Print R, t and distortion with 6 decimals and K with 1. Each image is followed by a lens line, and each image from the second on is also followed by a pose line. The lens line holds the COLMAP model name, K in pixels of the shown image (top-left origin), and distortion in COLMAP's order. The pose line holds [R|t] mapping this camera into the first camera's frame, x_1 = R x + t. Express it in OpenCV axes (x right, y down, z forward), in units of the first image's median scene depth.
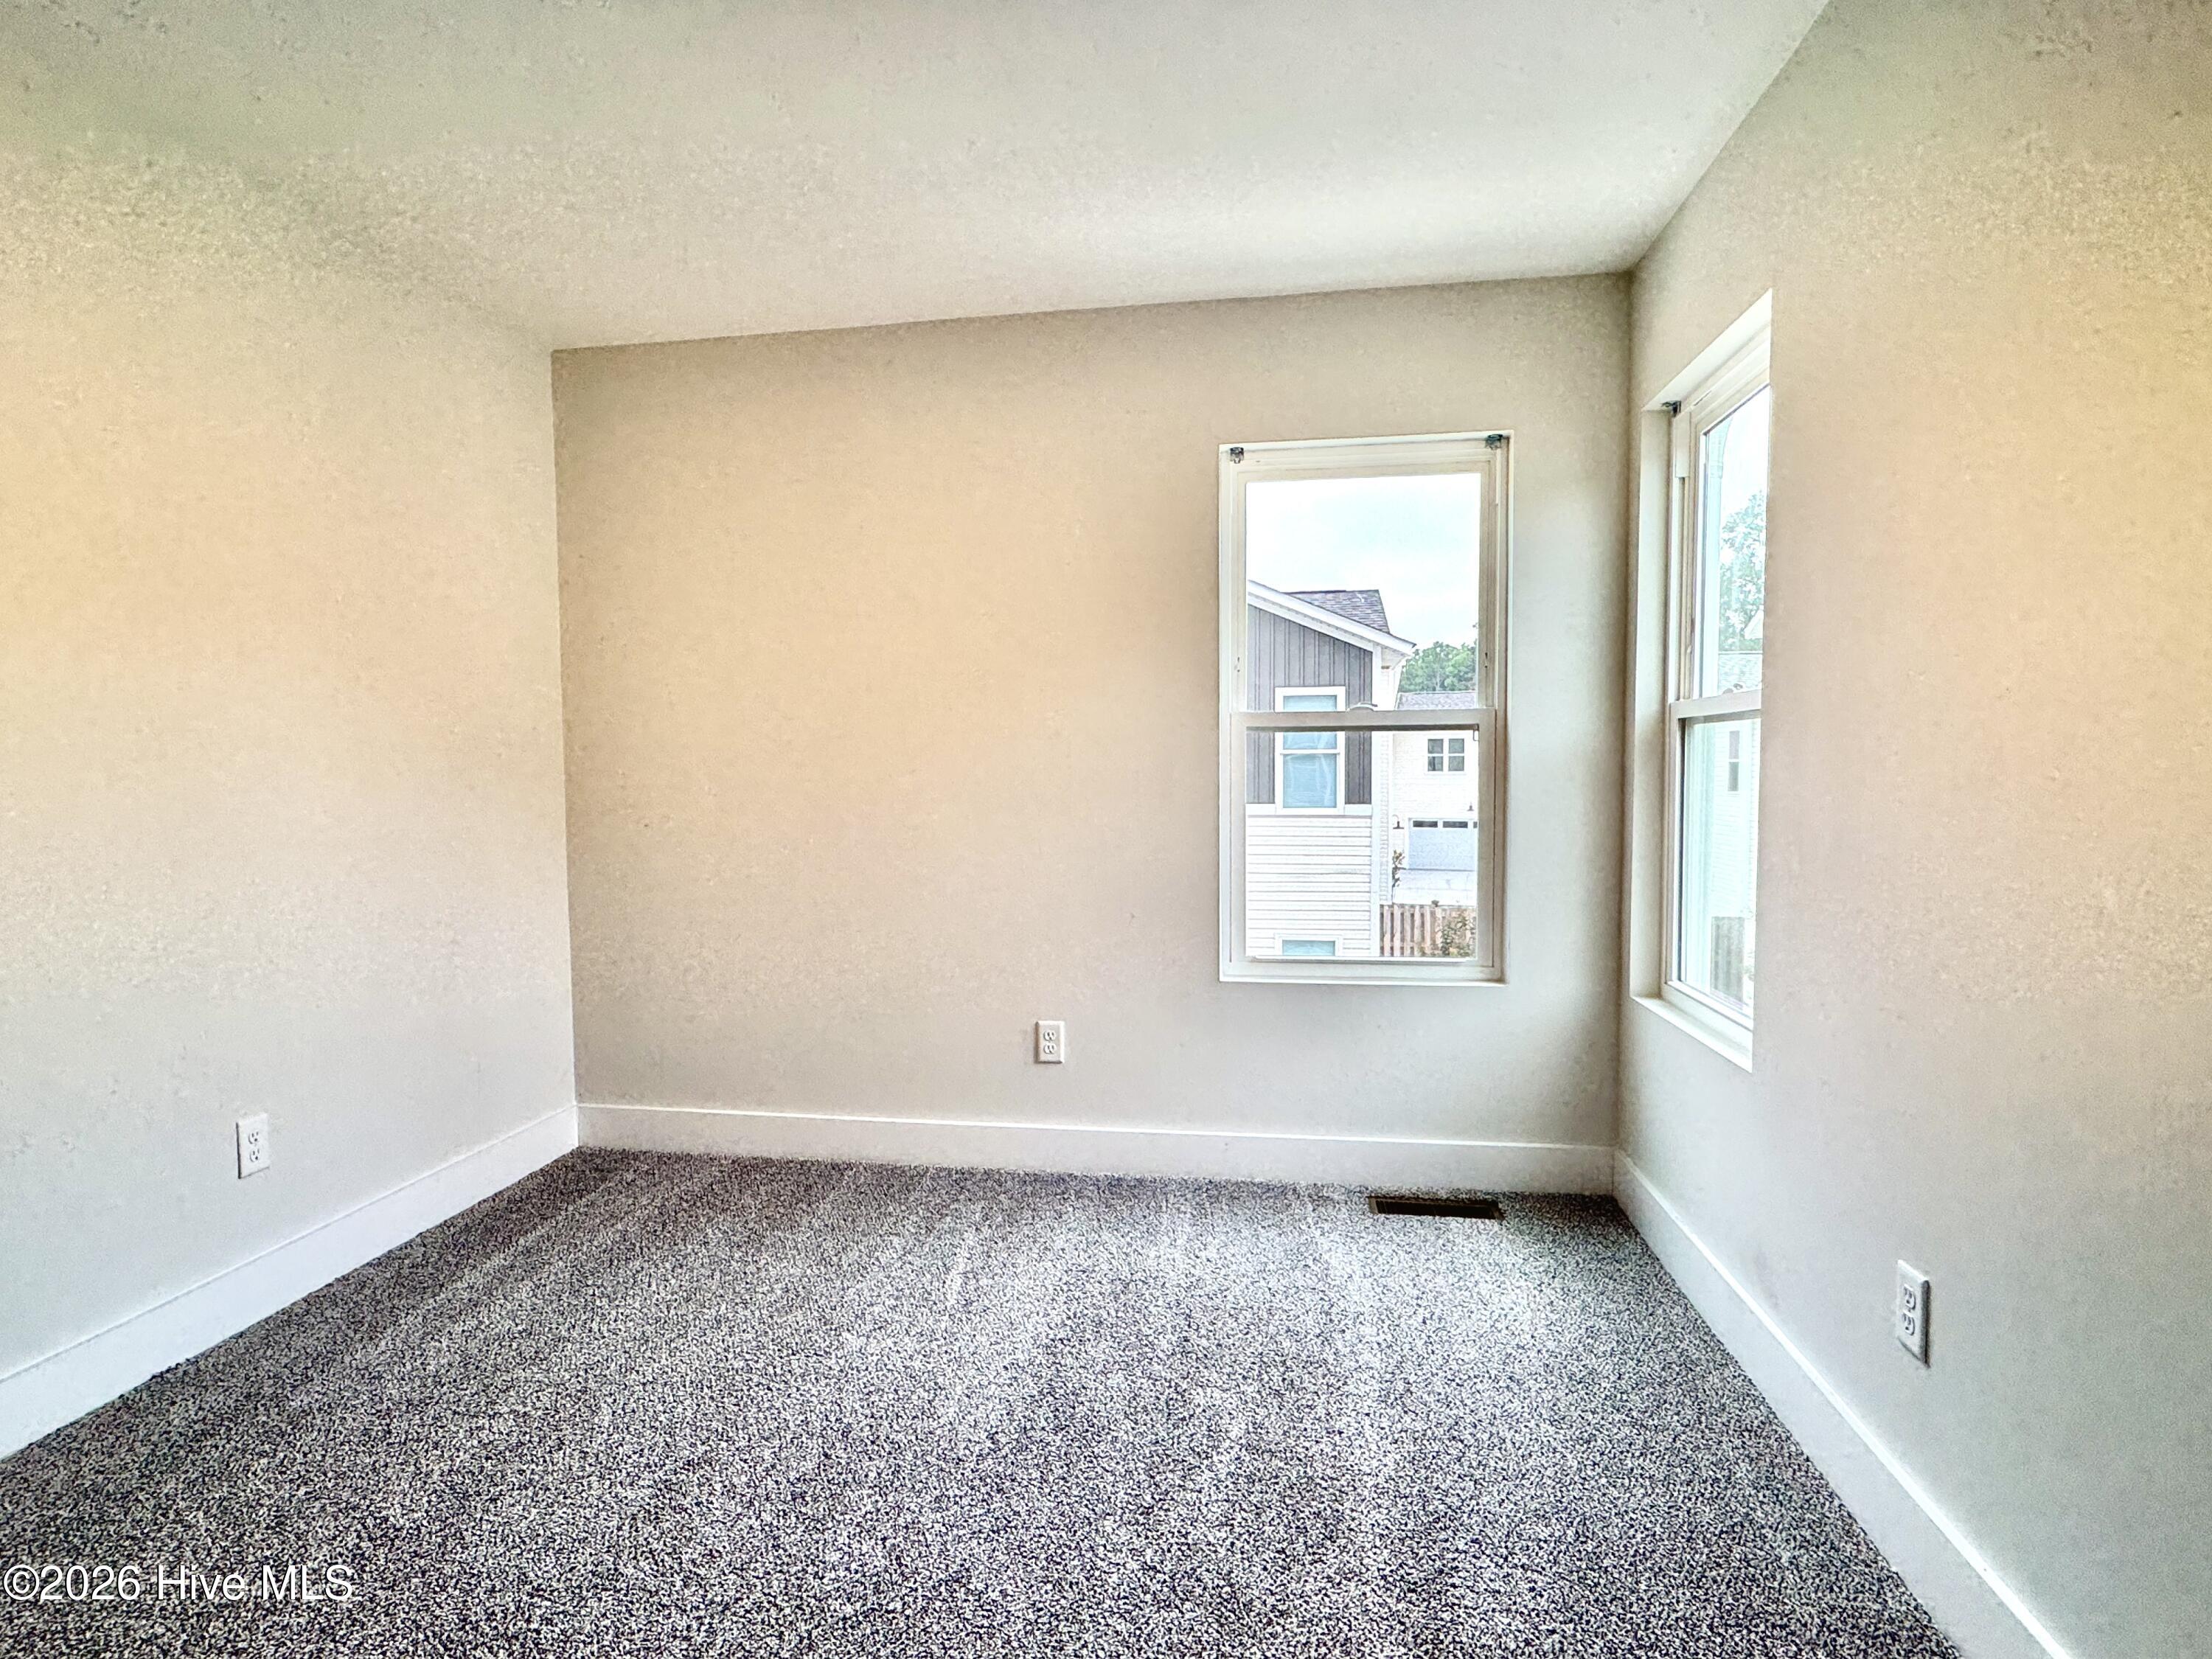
lens RADIAL K [[1167.1, 0, 1107.0], [0, 1167.1, 835.6], [0, 0, 1]] dist [-0.003617, 0.001180]
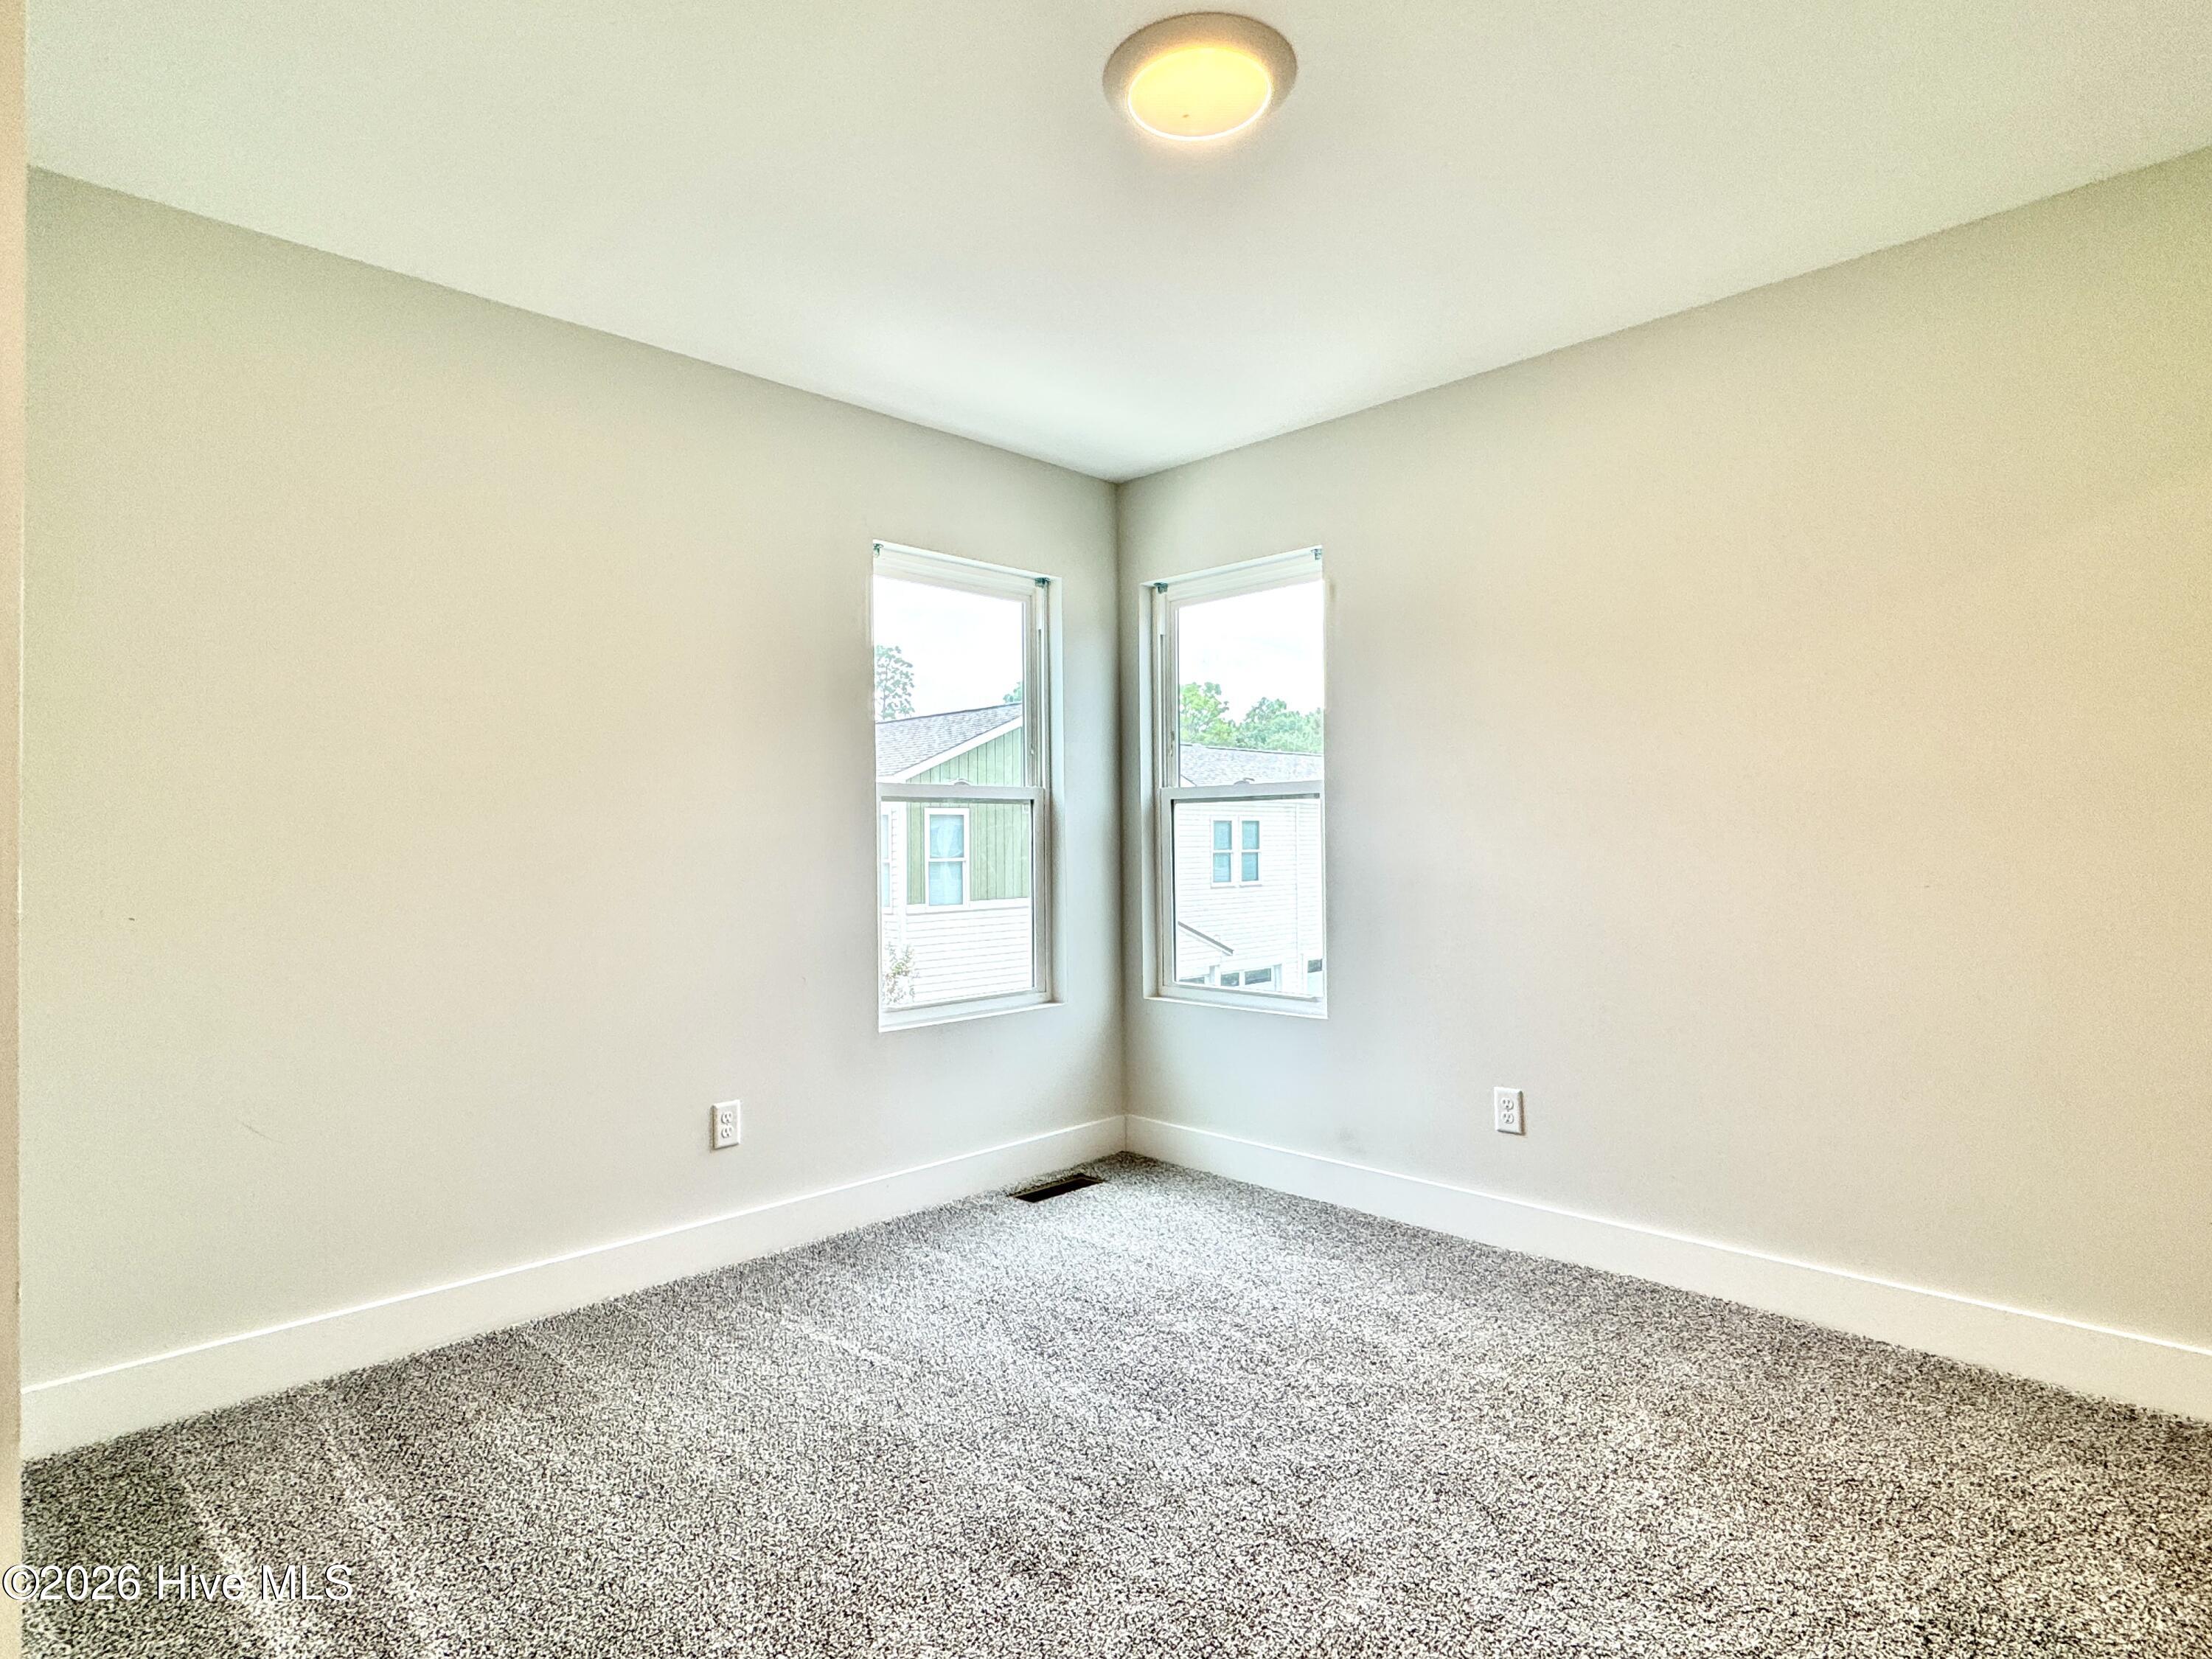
lens RADIAL K [[1167.1, 0, 1097.3], [0, 1167.1, 835.3], [0, 0, 1]] dist [-0.003617, 0.001180]
pose [[0.594490, 0.002512, 0.804099, -0.658504], [0.053338, 0.997669, -0.042551, 0.000562], [-0.802332, 0.068185, 0.592970, 0.198328]]
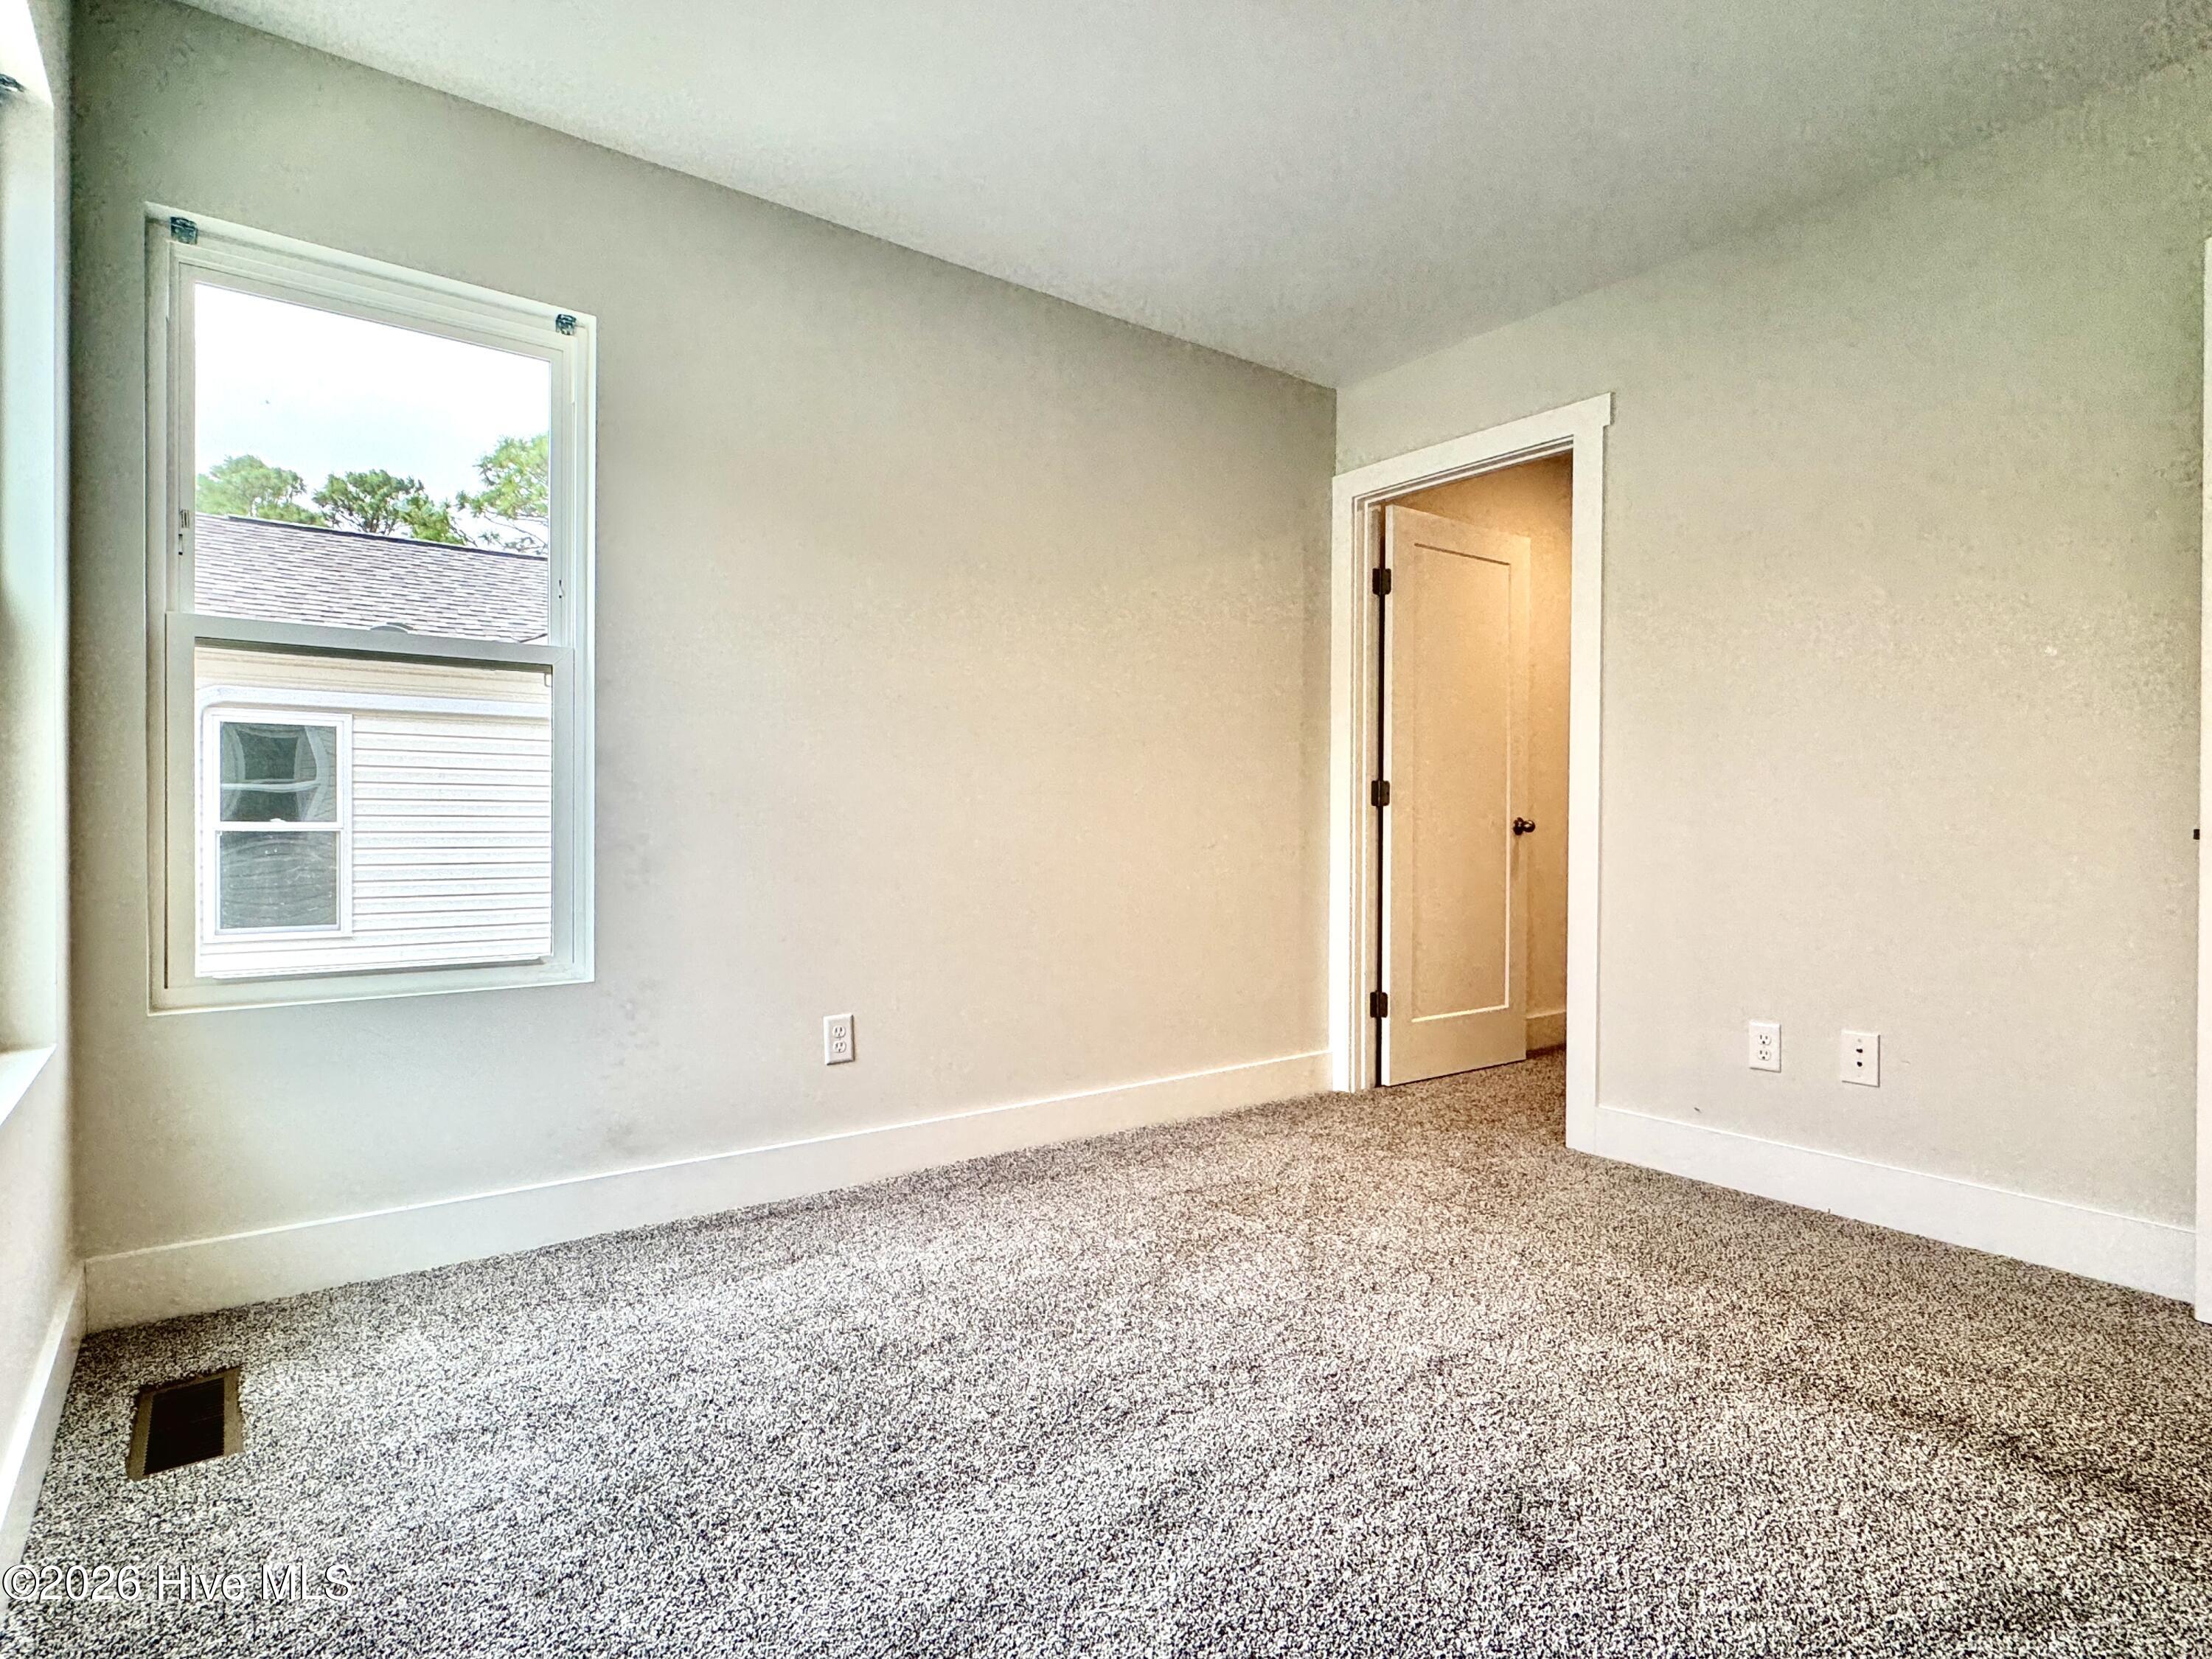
lens RADIAL K [[1167.1, 0, 1110.9], [0, 1167.1, 829.2], [0, 0, 1]] dist [-0.003617, 0.001180]
pose [[-0.712299, -0.007689, 0.701834, -0.438602], [0.036818, 0.998154, 0.048302, 0.010691], [-0.700910, 0.060246, -0.710701, 1.024777]]
